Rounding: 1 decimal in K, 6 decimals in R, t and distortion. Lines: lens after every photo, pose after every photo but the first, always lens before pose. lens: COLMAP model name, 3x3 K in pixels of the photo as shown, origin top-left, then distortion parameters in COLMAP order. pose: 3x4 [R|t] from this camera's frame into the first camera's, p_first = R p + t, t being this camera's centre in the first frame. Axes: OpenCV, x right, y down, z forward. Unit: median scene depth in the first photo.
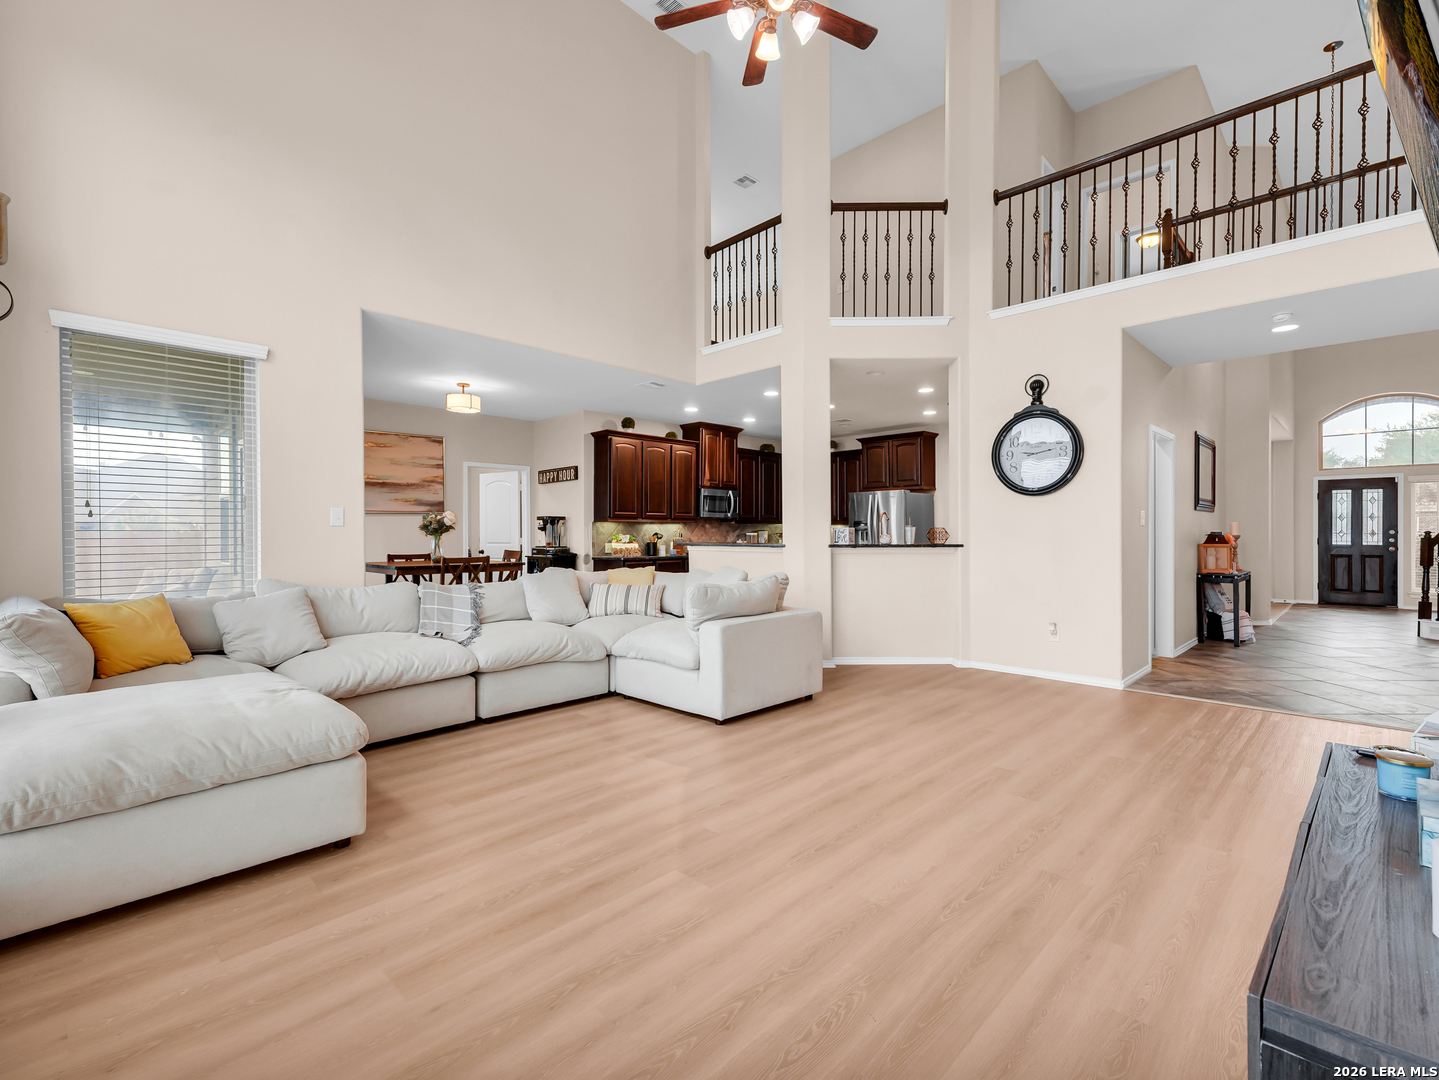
lens RADIAL K [[657.2, 0, 722.9], [0, 657.2, 531.2], [0, 0, 1]] dist [0.029449, -0.007730]
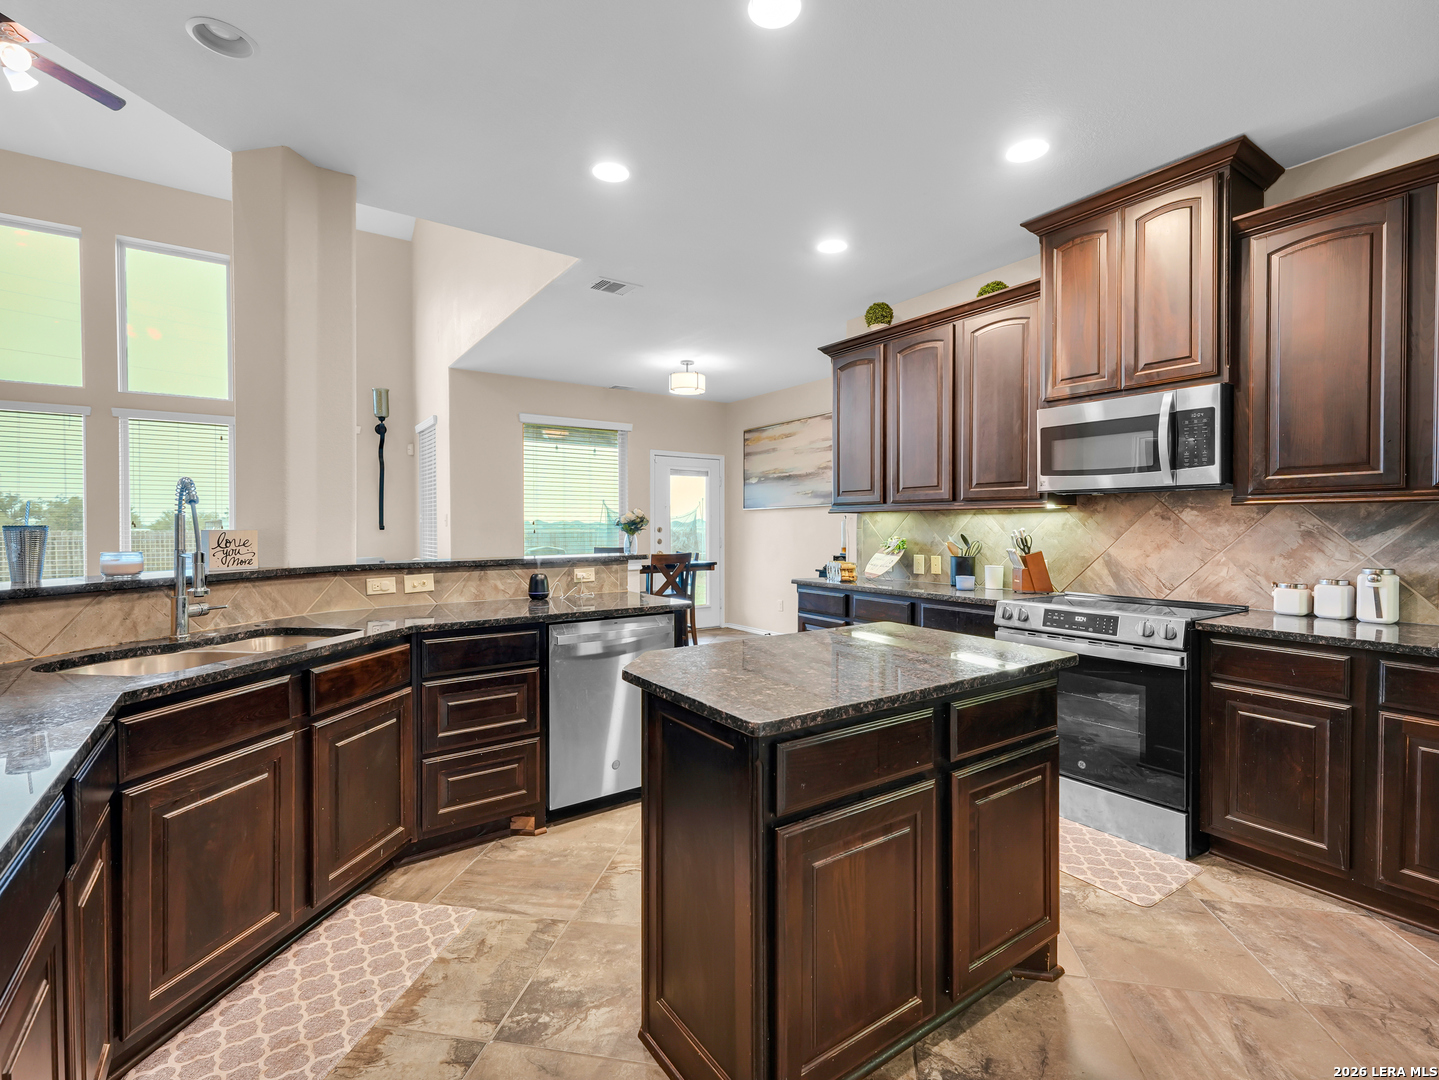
lens RADIAL K [[671.7, 0, 716.2], [0, 671.7, 536.6], [0, 0, 1]] dist [0.015684, -0.001029]
pose [[-0.200643, 0.017393, -0.979510, 0.556182], [0.001802, 0.999847, 0.017386, -0.006352], [0.979663, 0.001723, -0.200644, 1.428717]]
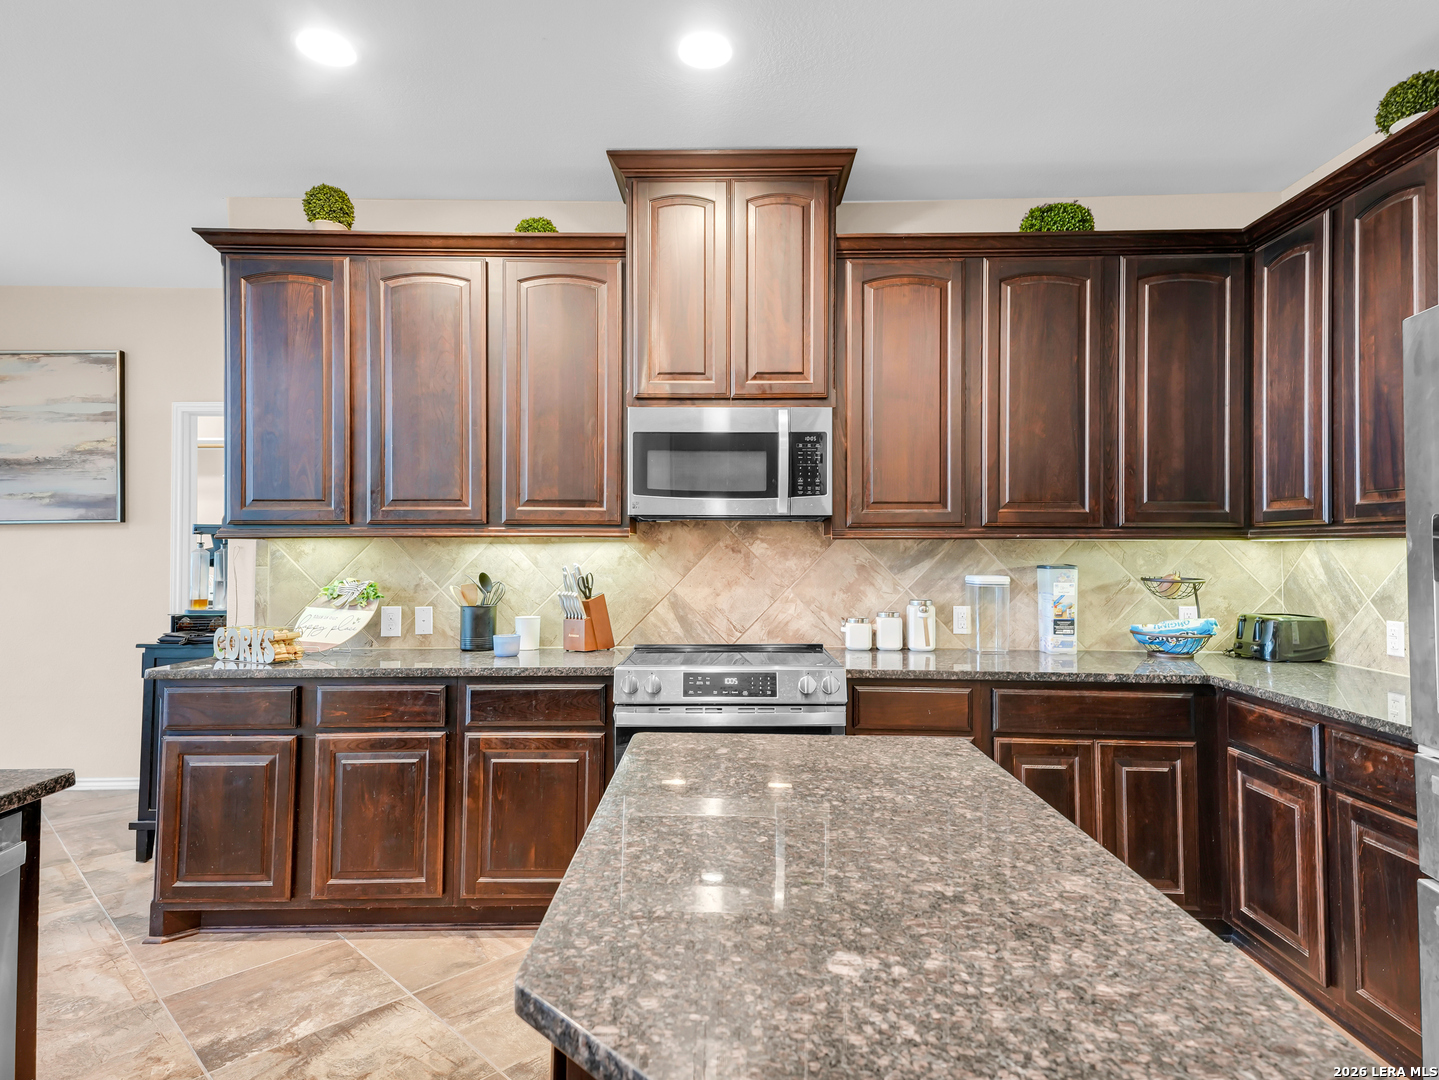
lens RADIAL K [[809.0, 0, 718.8], [0, 809.0, 537.8], [0, 0, 1]] dist [0.062205, -0.002068]
pose [[0.687021, -0.011315, -0.726550, 0.358419], [0.001181, 0.999895, -0.014456, -0.012293], [0.726637, 0.009074, 0.686962, 1.271121]]
